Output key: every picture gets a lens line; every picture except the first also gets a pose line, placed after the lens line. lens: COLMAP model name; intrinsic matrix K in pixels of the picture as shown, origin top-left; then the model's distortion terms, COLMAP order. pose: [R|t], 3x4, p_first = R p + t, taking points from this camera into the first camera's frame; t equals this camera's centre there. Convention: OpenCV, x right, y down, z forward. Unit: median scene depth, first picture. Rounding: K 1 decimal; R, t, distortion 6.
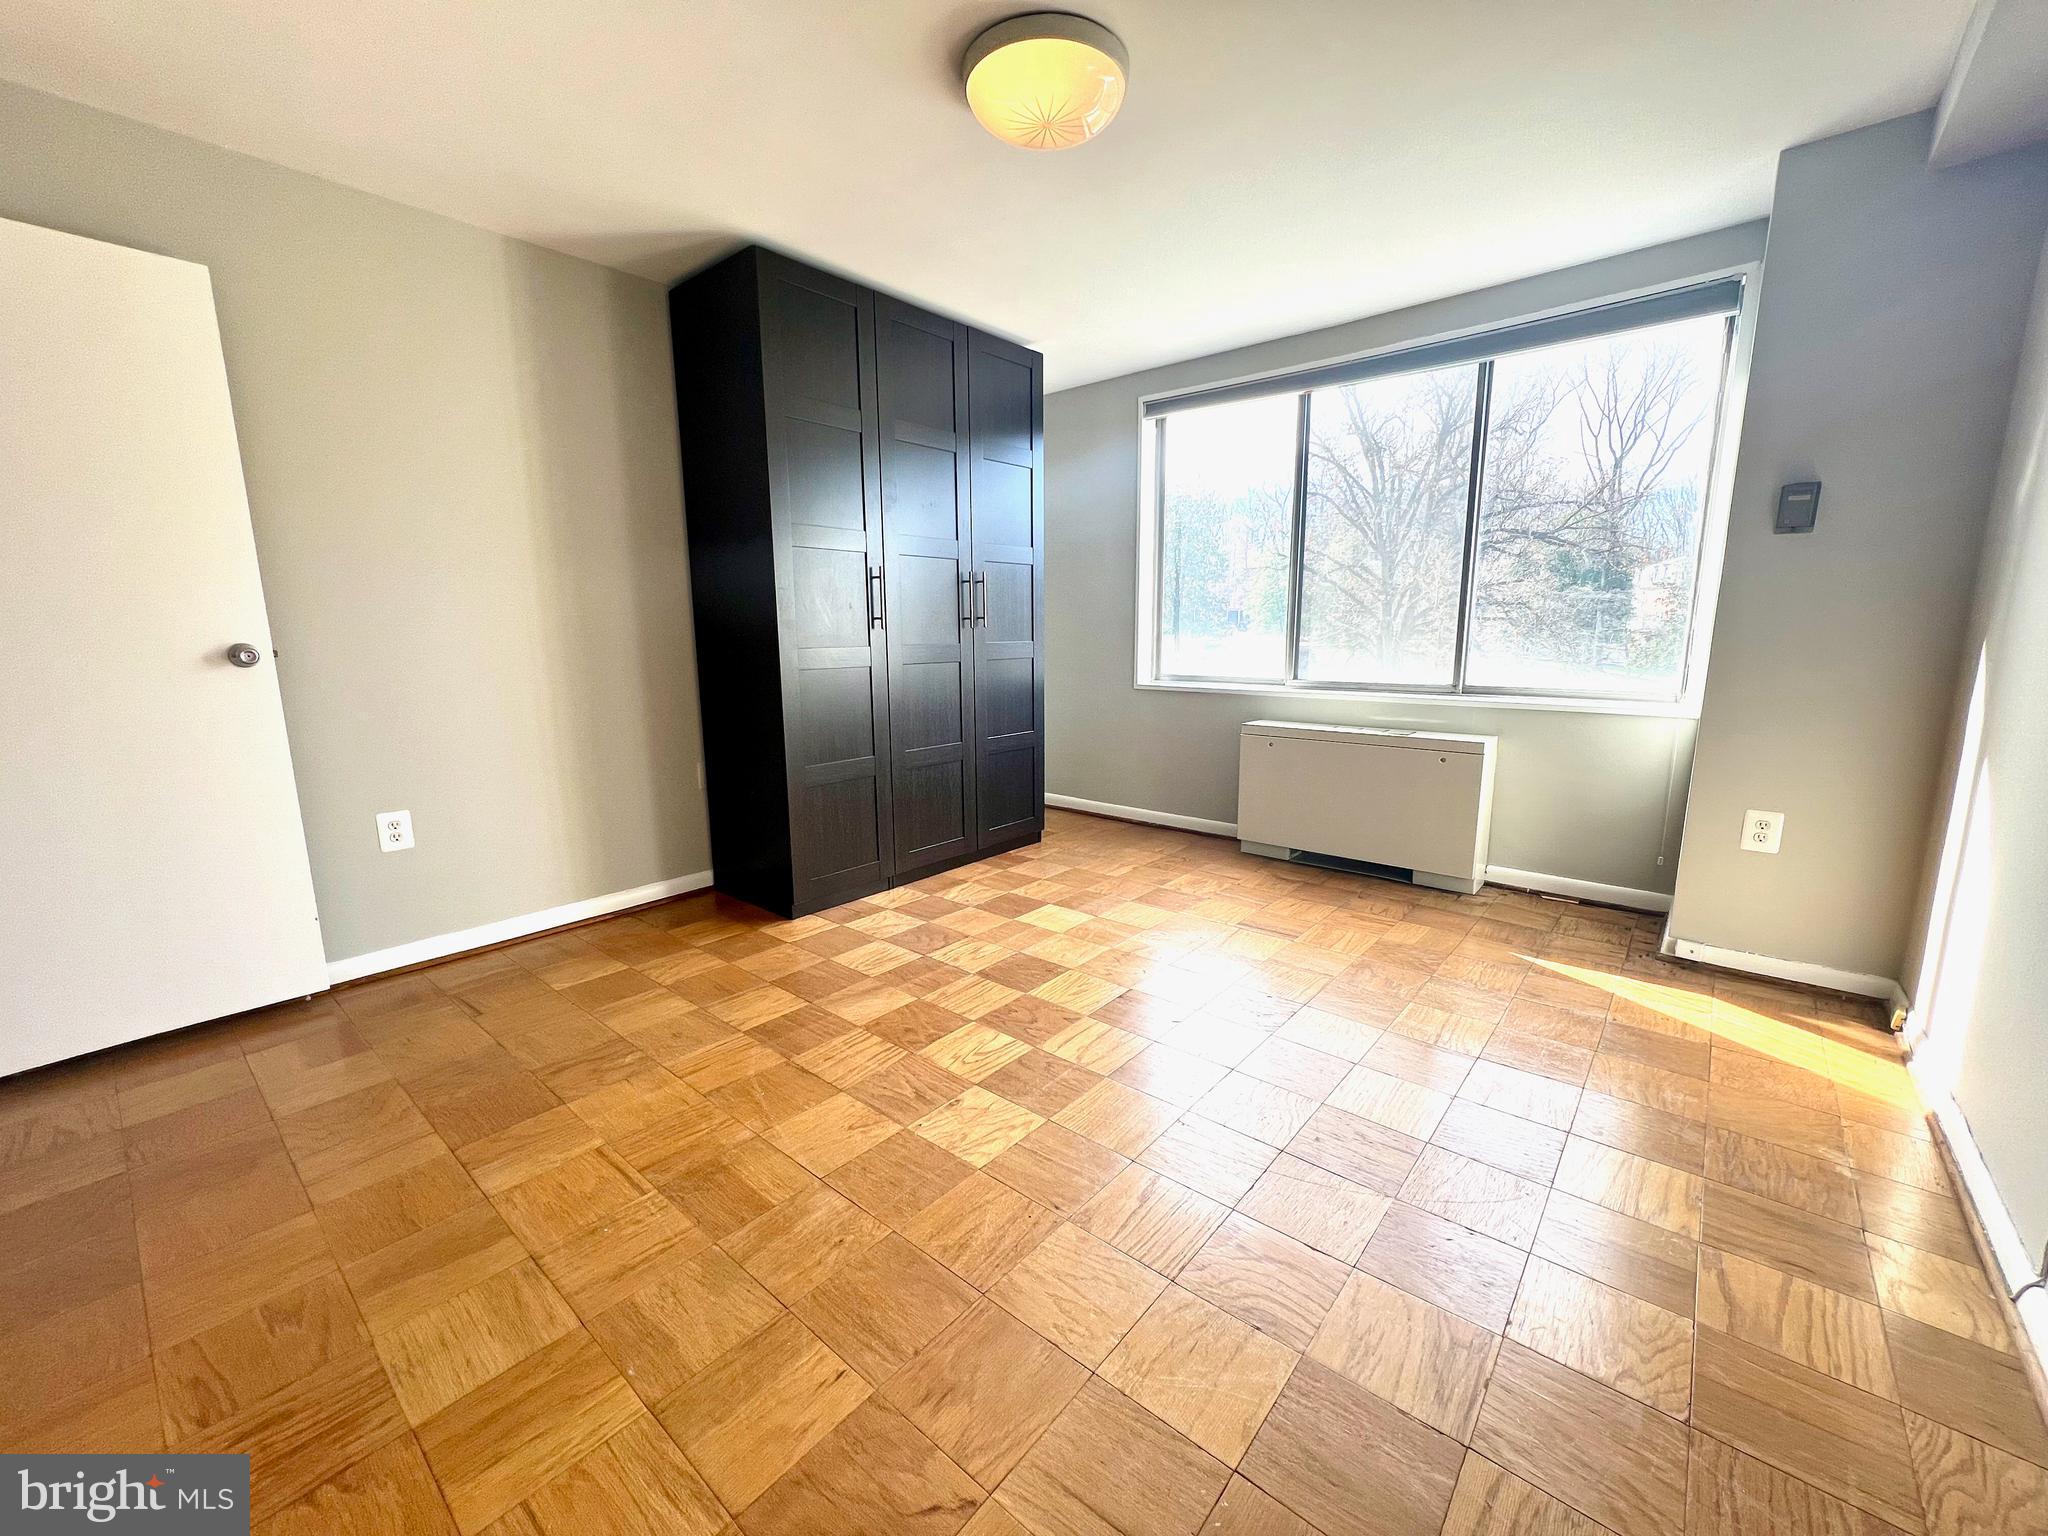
lens RADIAL K [[821.2, 0, 1025.9], [0, 821.2, 769.1], [0, 0, 1]] dist [0.000337, -0.000375]
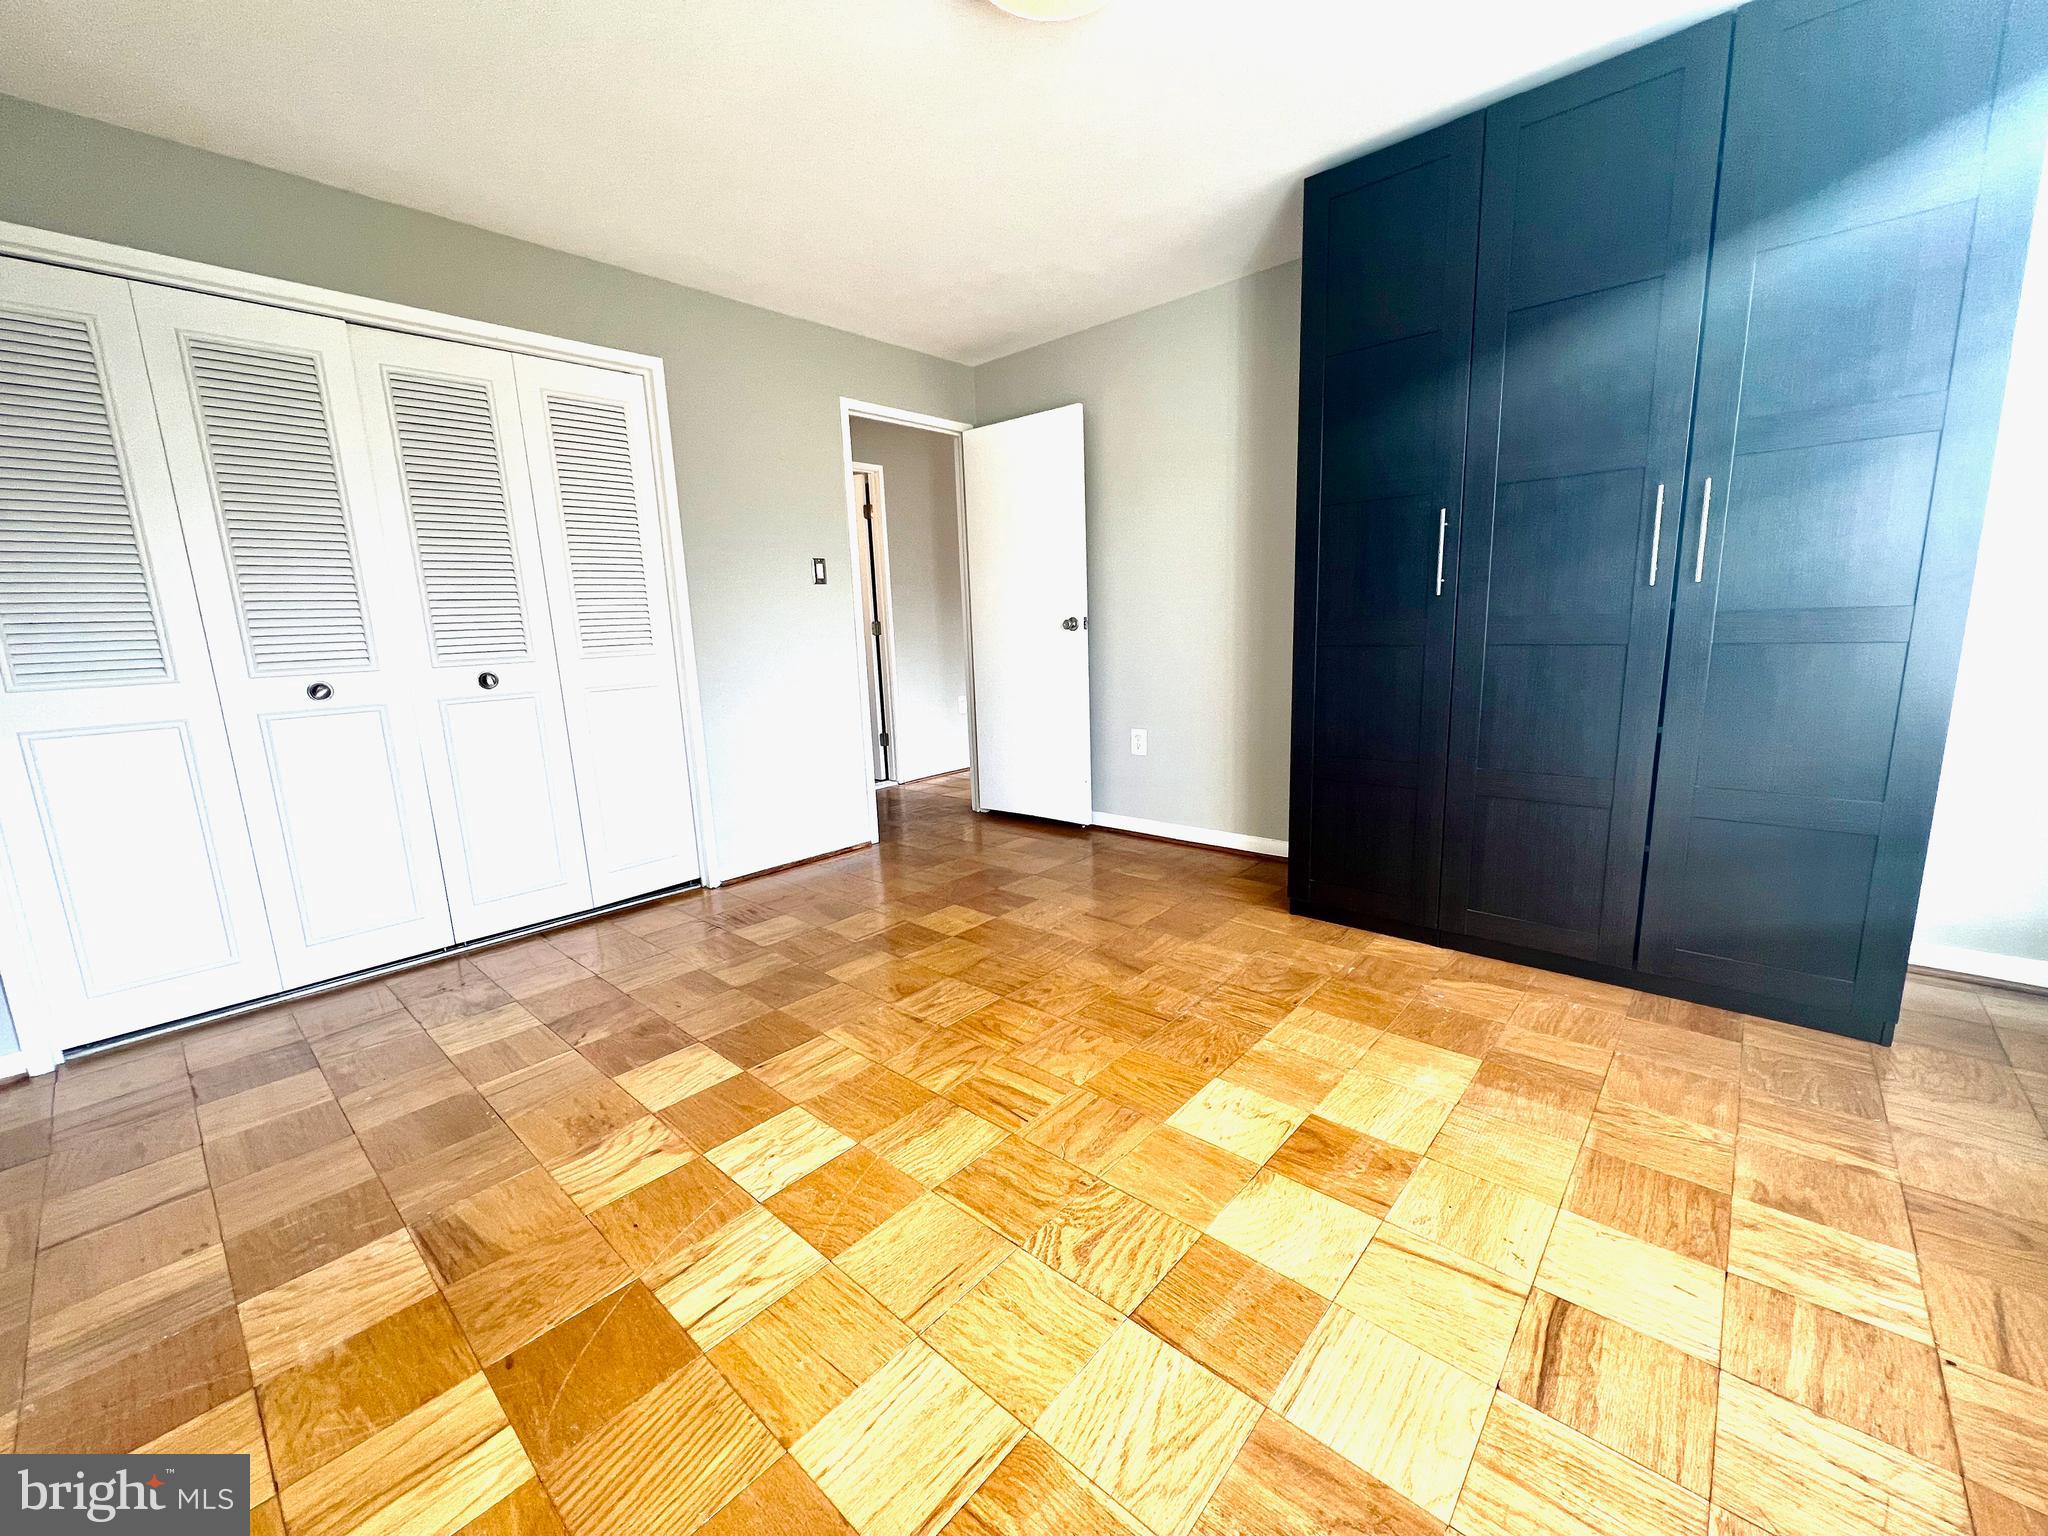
lens RADIAL K [[821.2, 0, 1027.3], [0, 821.2, 764.8], [0, 0, 1]] dist [0.000337, -0.000375]
pose [[-0.024879, 0.181101, -0.983150, 0.722610], [-0.137407, 0.973501, 0.182800, -0.131381], [0.990202, 0.139640, 0.000665, 0.808670]]
